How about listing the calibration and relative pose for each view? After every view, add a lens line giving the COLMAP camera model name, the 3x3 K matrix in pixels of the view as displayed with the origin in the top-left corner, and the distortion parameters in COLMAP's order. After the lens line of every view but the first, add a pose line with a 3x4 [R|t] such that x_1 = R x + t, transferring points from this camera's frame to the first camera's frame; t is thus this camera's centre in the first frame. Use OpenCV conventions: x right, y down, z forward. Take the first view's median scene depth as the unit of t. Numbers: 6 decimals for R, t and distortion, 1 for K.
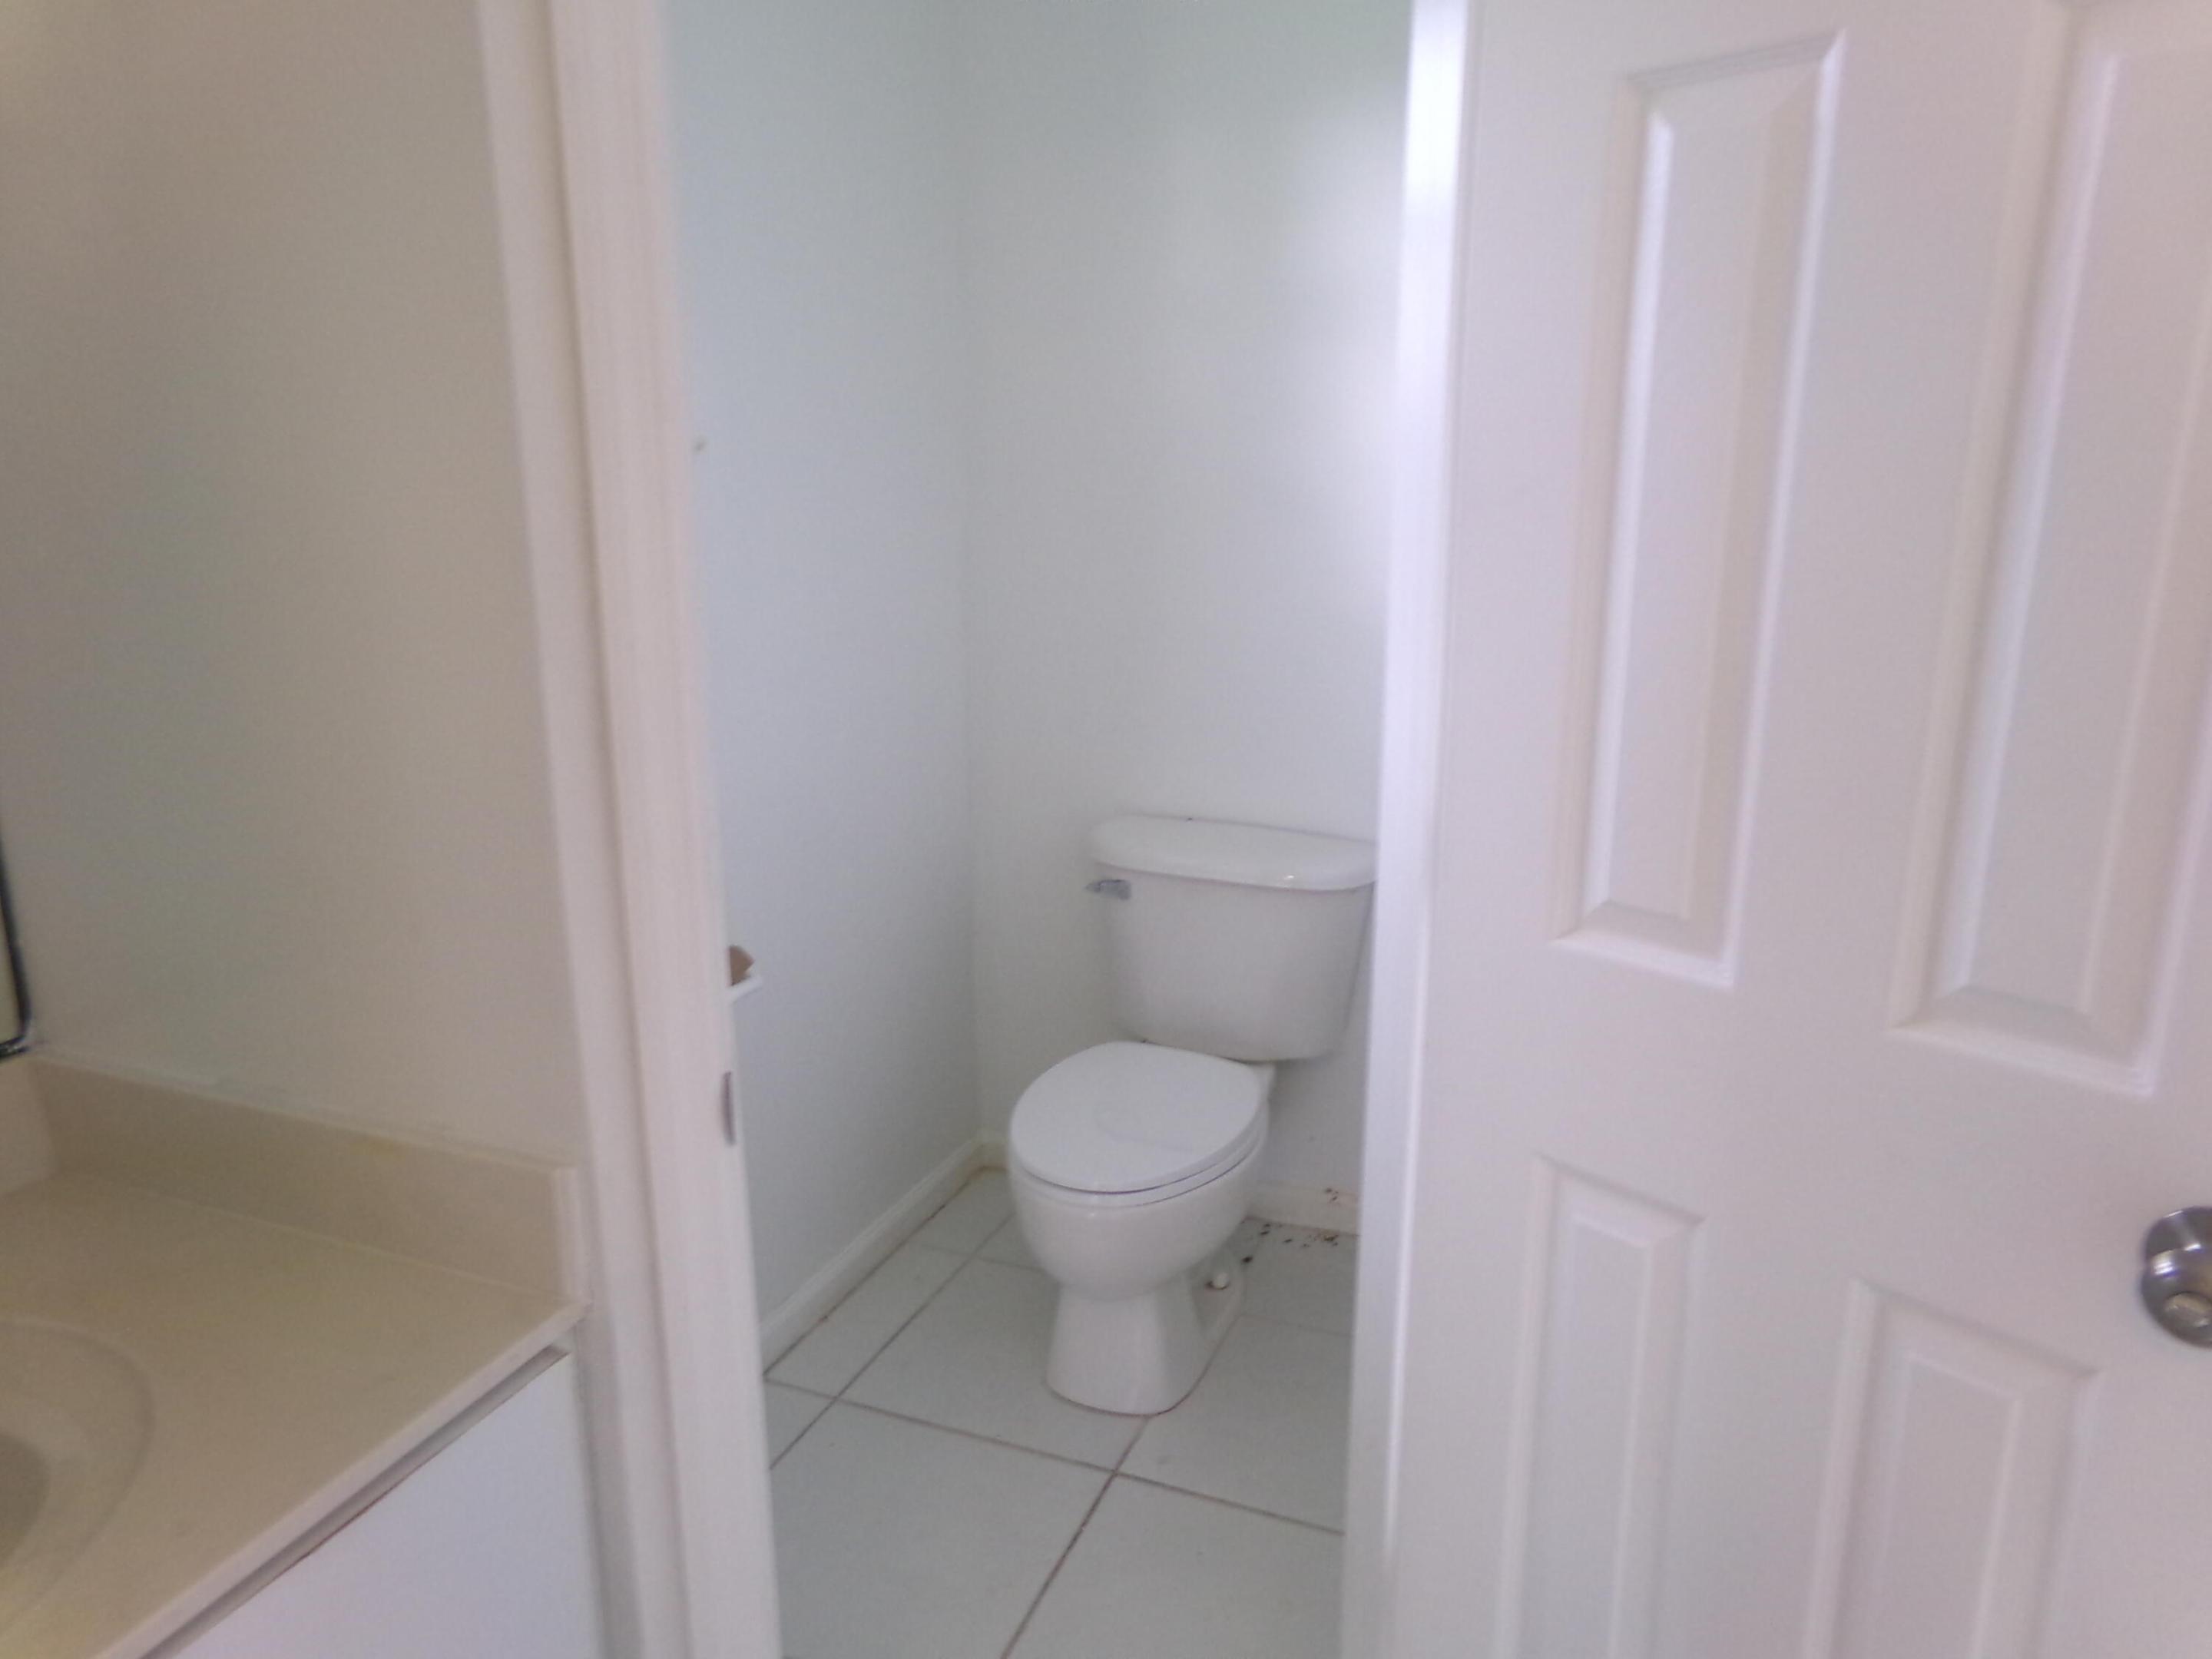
lens RADIAL K [[1523.2, 0, 1104.9], [0, 1523.2, 855.1], [0, 0, 1]] dist [-0.030780, 0.080532]
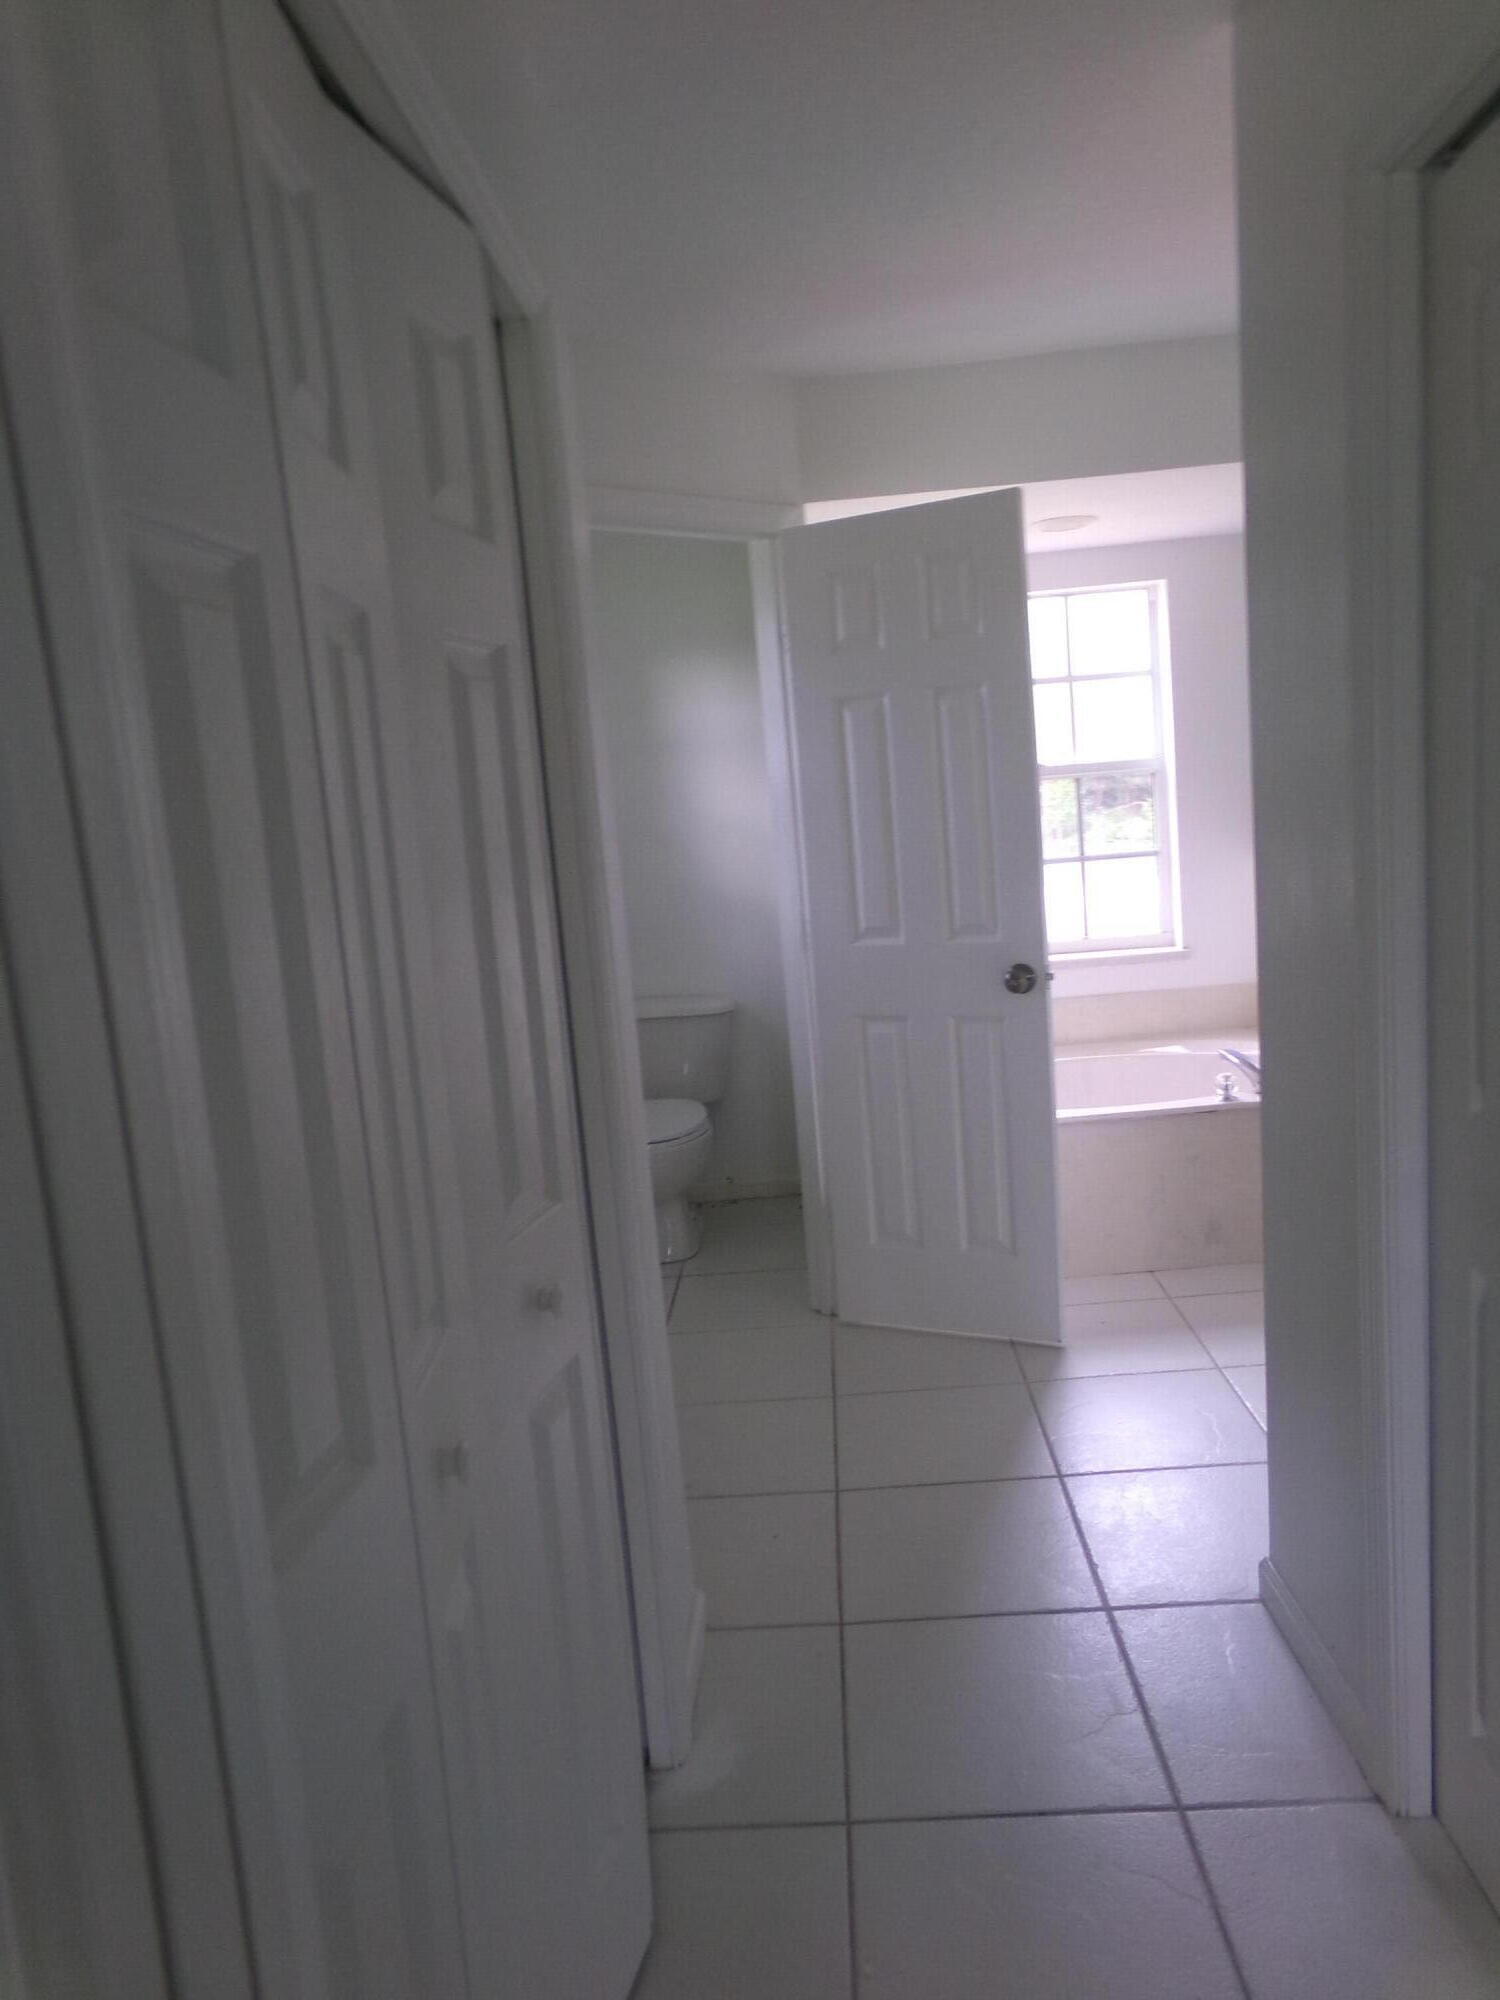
lens RADIAL K [[1377.2, 0, 750.0], [0, 1377.2, 1000.0], [0, 0, 1]] dist [-0.030780, 0.080532]
pose [[0.942789, -0.118844, 0.311490, -0.916795], [0.159415, 0.981274, -0.108113, 0.496823], [-0.292808, 0.151584, 0.944079, -1.854585]]
